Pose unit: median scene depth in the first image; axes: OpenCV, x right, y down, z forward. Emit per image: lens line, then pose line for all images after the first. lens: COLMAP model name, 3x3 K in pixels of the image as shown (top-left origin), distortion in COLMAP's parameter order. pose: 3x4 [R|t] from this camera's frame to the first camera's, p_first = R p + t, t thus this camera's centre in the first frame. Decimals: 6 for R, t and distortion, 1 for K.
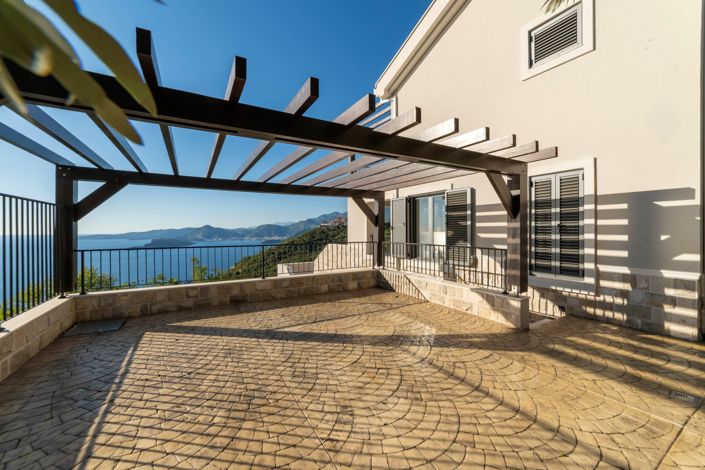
lens RADIAL K [[278.7, 0, 342.6], [0, 278.7, 230.0], [0, 0, 1]] dist [0.001034, 0.000154]
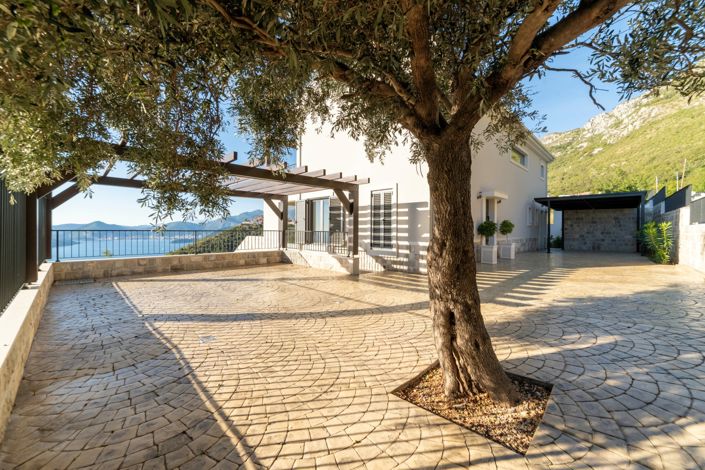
lens RADIAL K [[278.7, 0, 342.6], [0, 278.7, 230.0], [0, 0, 1]] dist [0.001034, 0.000154]
pose [[0.964300, 0.009883, 0.264626, 0.065385], [-0.010416, 0.999946, 0.000613, 0.048847], [-0.264606, -0.003348, 0.964351, -0.635302]]
